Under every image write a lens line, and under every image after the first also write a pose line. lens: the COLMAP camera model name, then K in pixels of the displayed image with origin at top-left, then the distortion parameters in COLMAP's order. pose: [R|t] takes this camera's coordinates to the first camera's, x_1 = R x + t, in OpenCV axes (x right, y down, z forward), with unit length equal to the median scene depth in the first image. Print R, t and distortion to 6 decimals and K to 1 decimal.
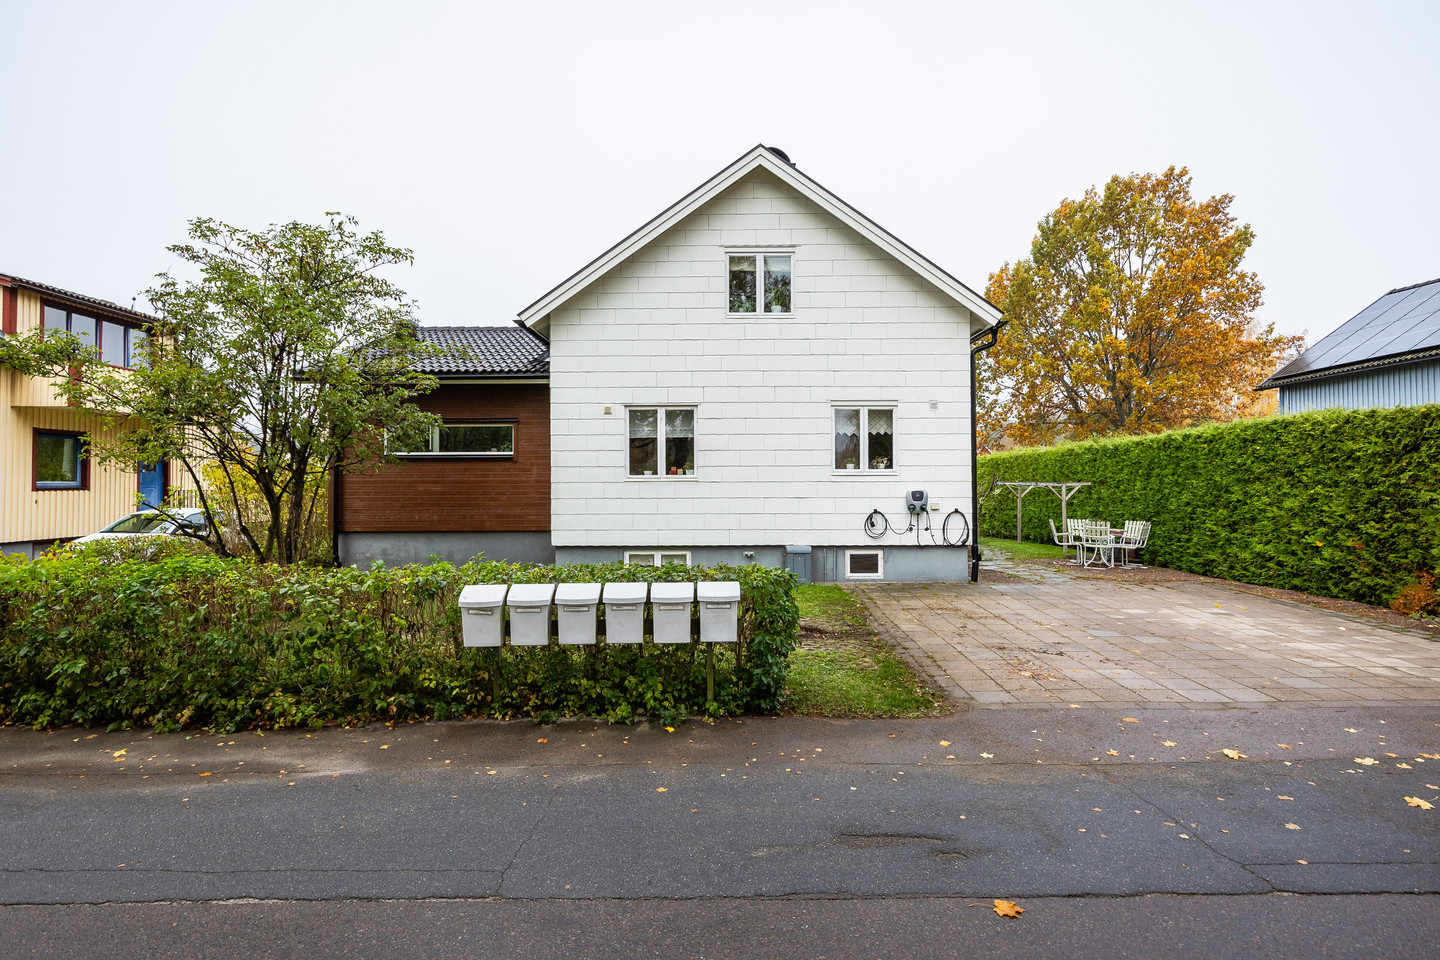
lens RADIAL K [[793.2, 0, 707.1], [0, 793.2, 472.2], [0, 0, 1]] dist [-0.003320, 0.000903]
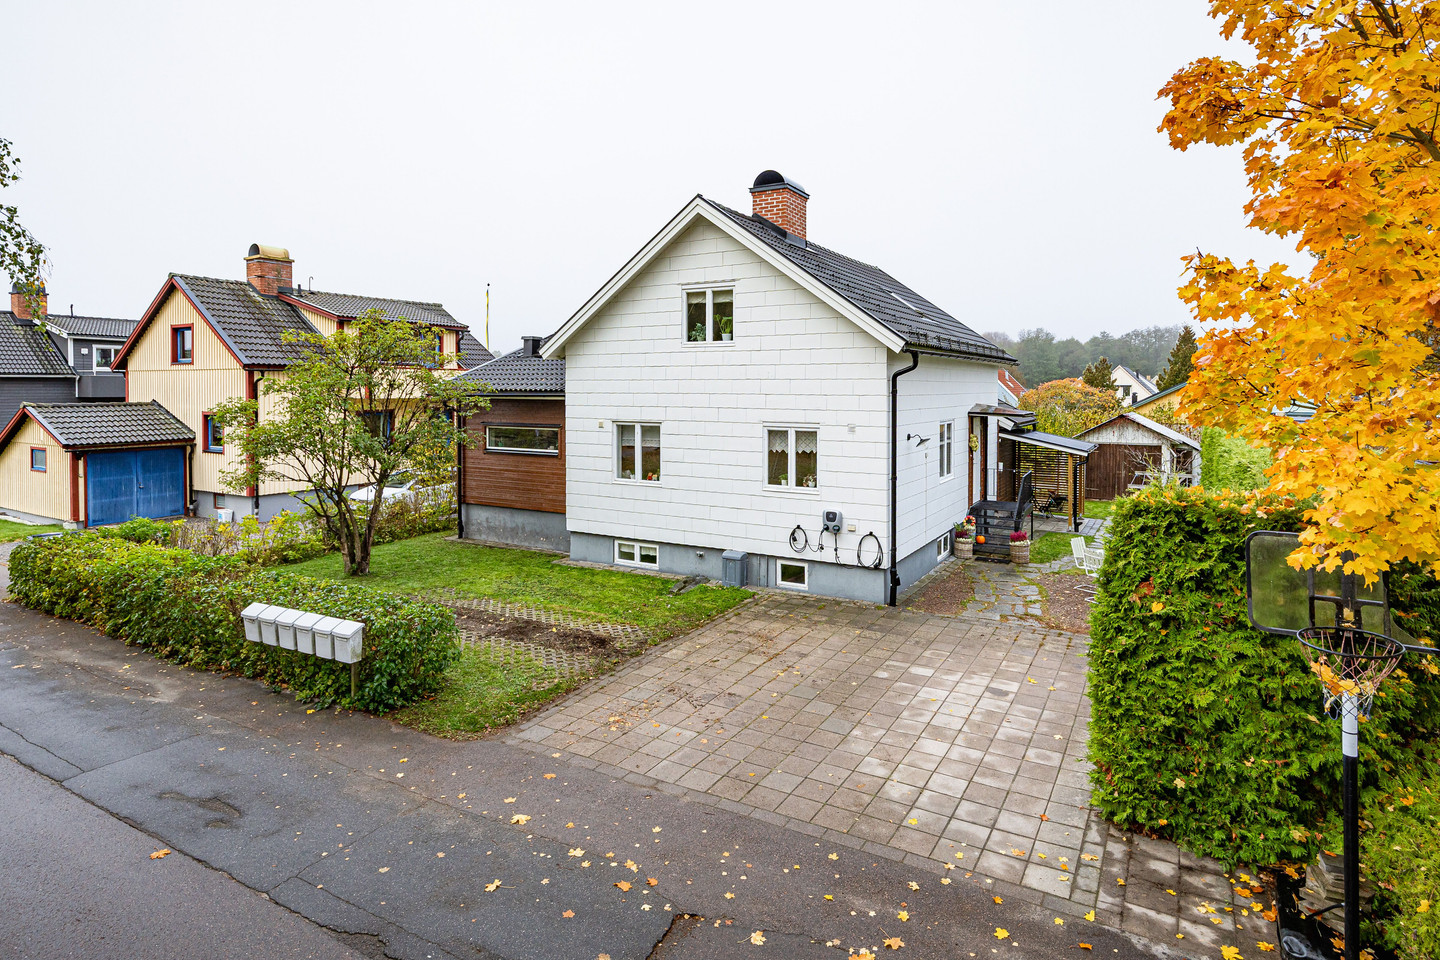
lens RADIAL K [[793.2, 0, 697.6], [0, 793.2, 401.9], [0, 0, 1]] dist [-0.003320, 0.000903]
pose [[0.859234, 0.011017, -0.511464, 0.633646], [0.007525, 0.999388, 0.034168, -0.154619], [0.511528, -0.033207, 0.858625, 0.021758]]
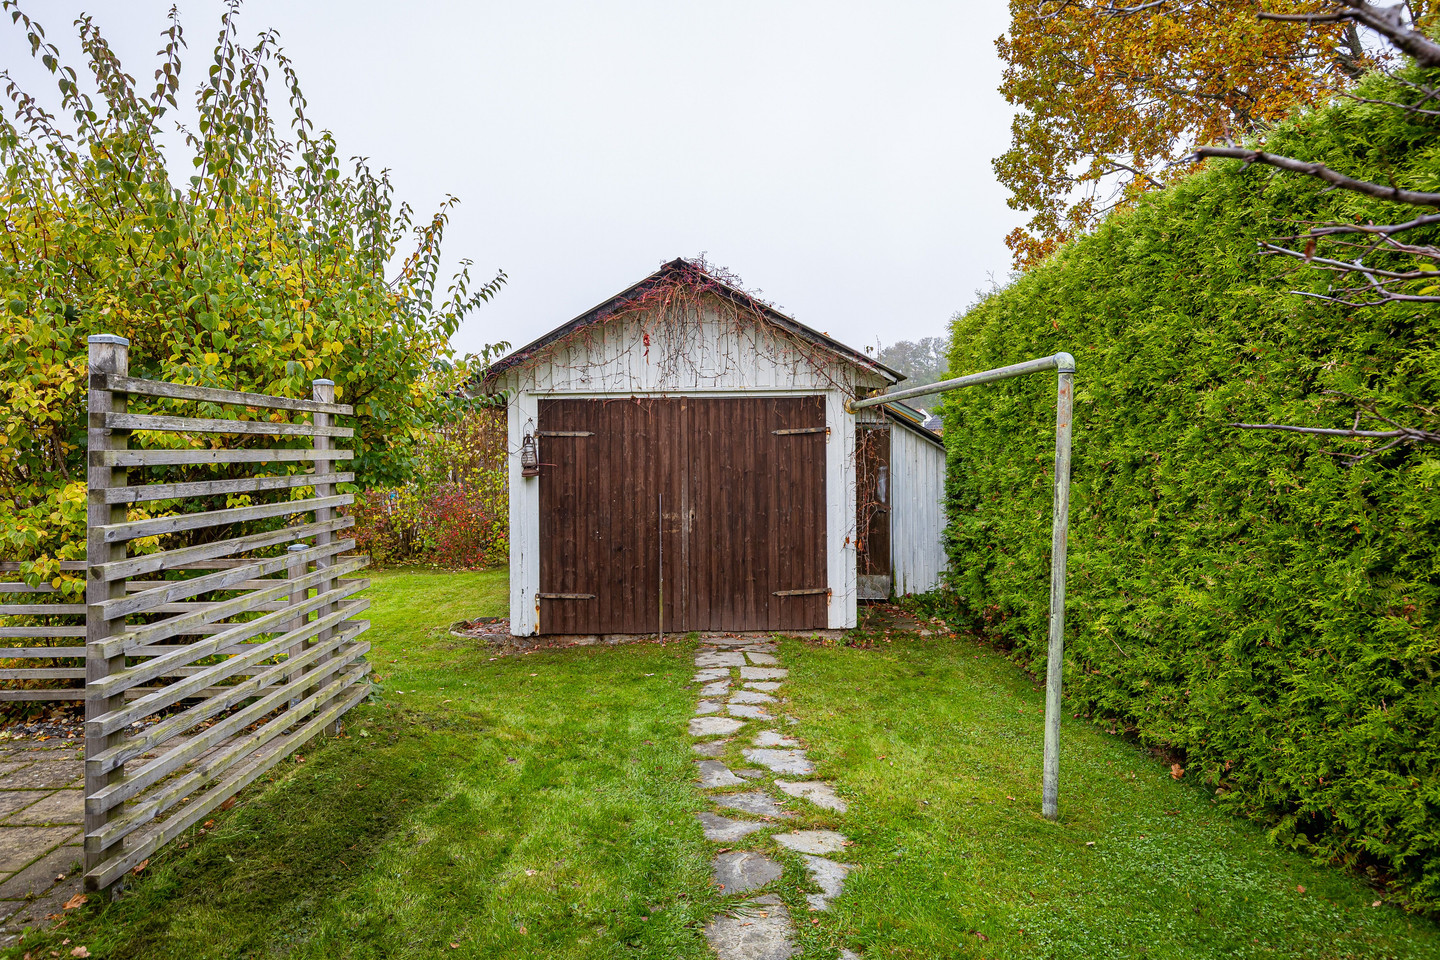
lens RADIAL K [[908.0, 0, 720.4], [0, 908.0, 481.4], [0, 0, 1]] dist [-0.000574, -0.000044]
pose [[0.999213, -0.009042, 0.038617, 0.531627], [0.006757, 0.998242, 0.058891, 0.053585], [-0.039082, -0.058584, 0.997517, 1.796768]]
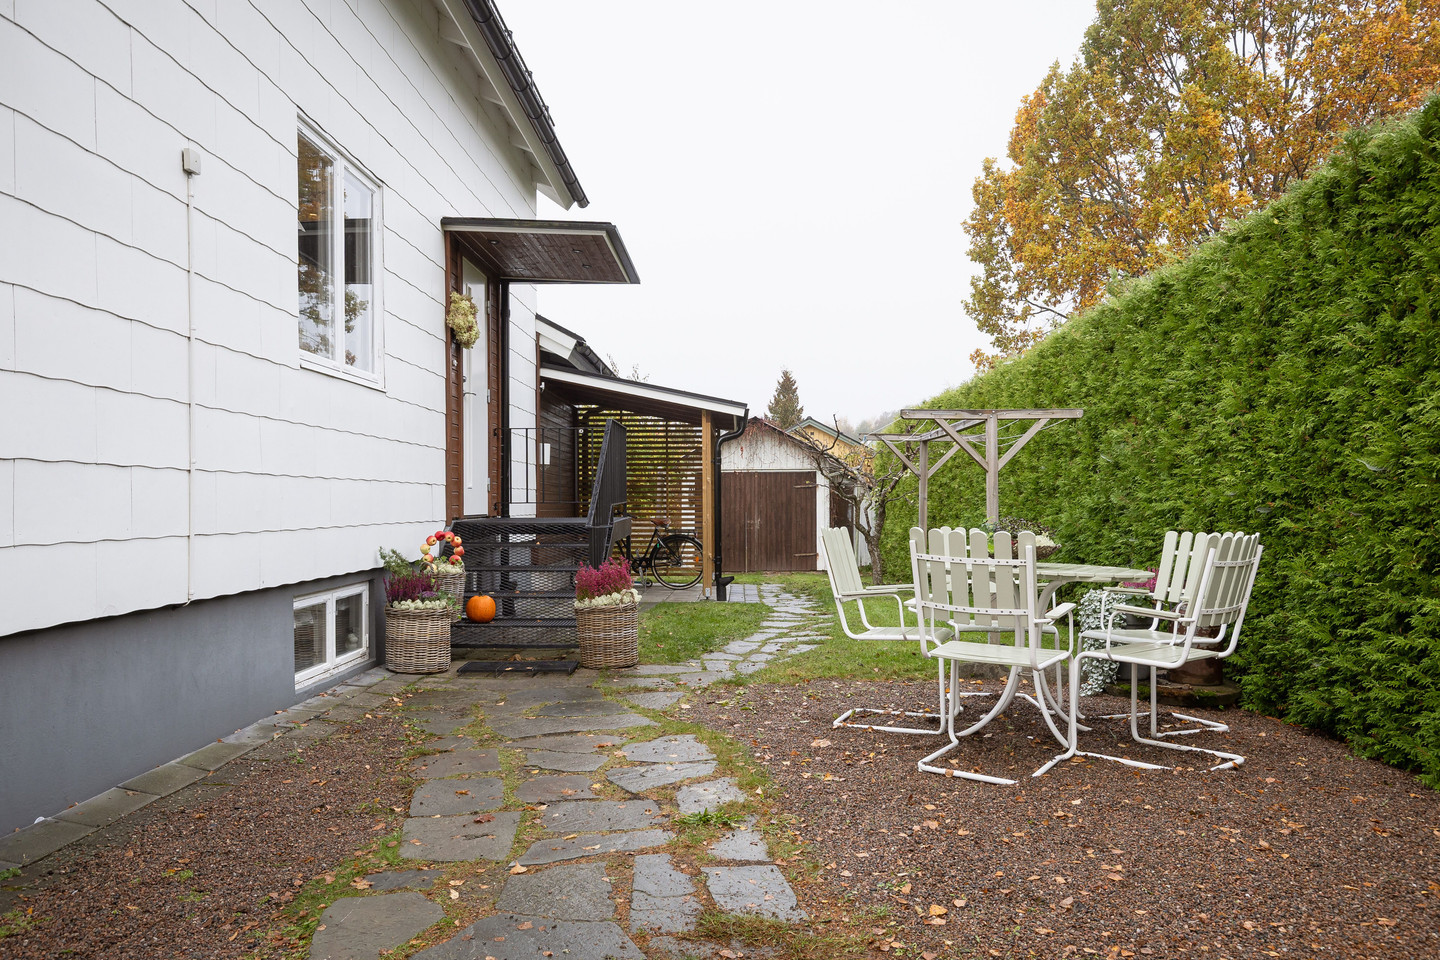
lens RADIAL K [[1036.4, 0, 747.5], [0, 1036.4, 508.7], [0, 0, 1]] dist [0.006782, 0.003521]
pose [[0.999839, -0.000885, 0.017916, 0.491670], [0.000545, 0.999820, 0.018986, 0.059782], [-0.017930, -0.018973, 0.999659, 0.855946]]
